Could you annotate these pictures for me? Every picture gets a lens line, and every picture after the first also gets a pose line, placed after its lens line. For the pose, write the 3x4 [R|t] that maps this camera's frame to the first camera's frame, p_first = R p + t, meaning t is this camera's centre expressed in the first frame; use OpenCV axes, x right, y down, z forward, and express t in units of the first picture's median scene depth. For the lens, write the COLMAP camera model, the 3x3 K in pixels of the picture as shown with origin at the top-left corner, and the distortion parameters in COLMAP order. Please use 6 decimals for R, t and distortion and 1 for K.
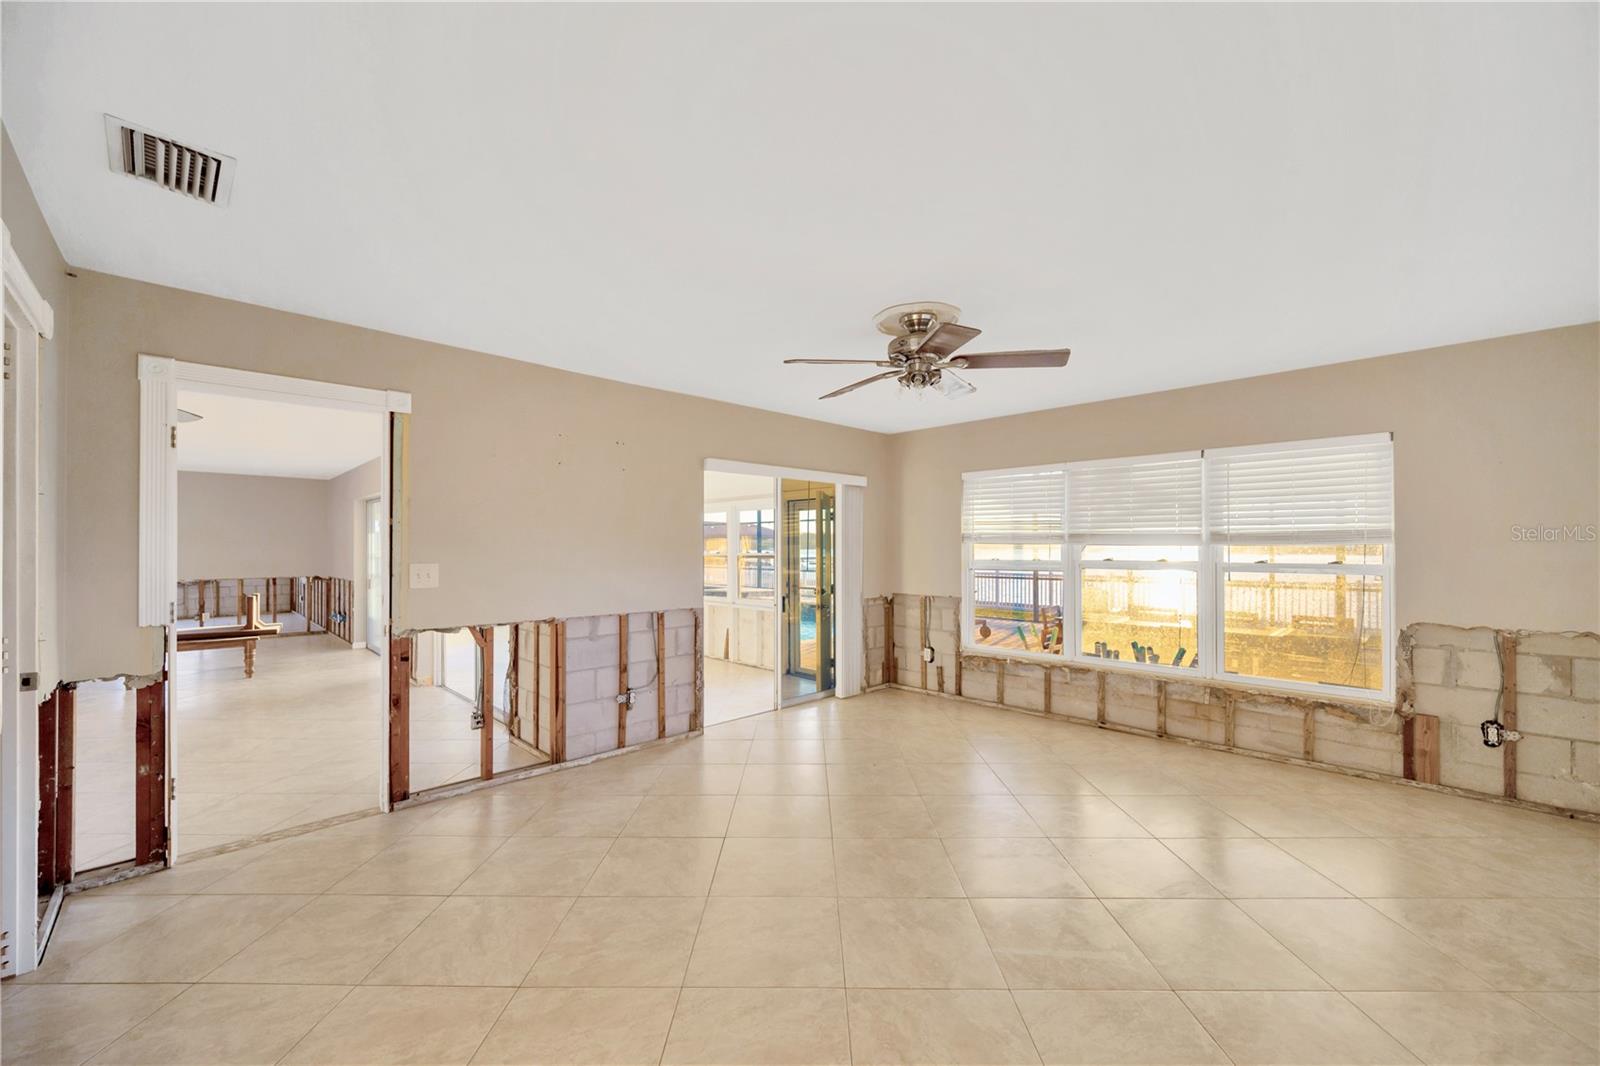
lens RADIAL K [[629.2, 0, 800.7], [0, 629.2, 537.8], [0, 0, 1]] dist [-0.001332, -0.000299]
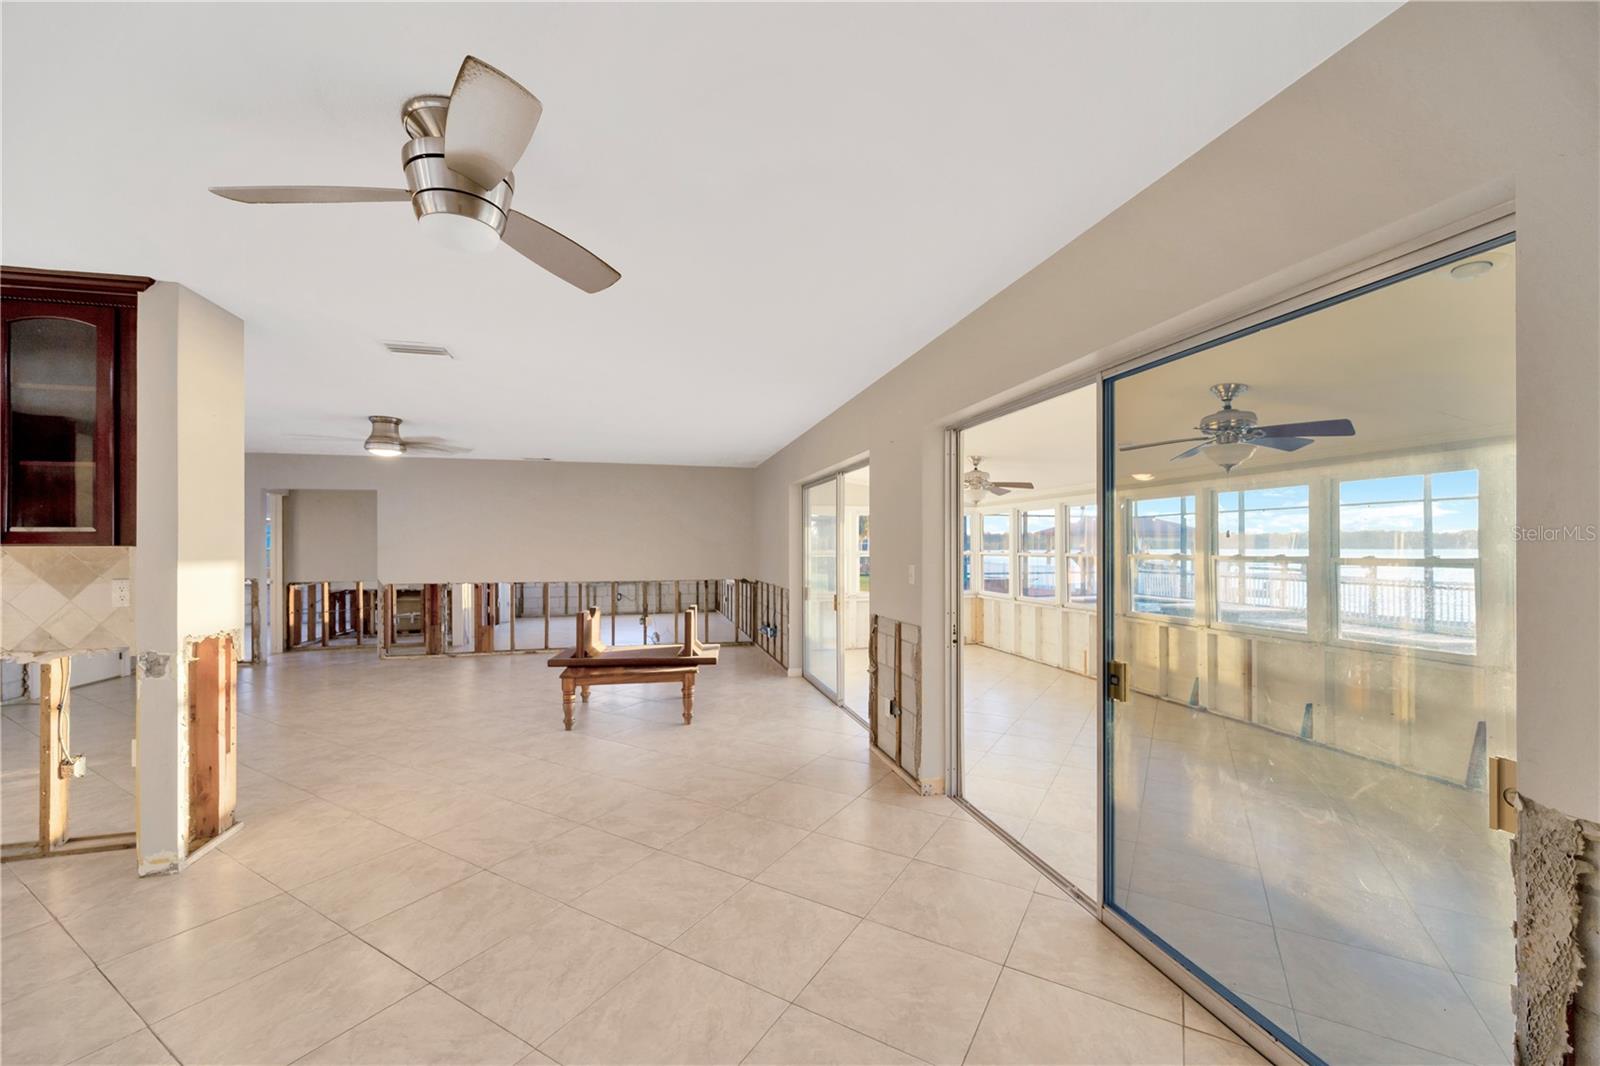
lens RADIAL K [[629.2, 0, 800.7], [0, 629.2, 537.8], [0, 0, 1]] dist [-0.001332, -0.000299]
pose [[0.861714, -0.000528, -0.507393, -0.284828], [-0.001180, 0.999995, -0.003044, 0.007339], [0.507392, 0.003222, 0.861709, 0.315903]]
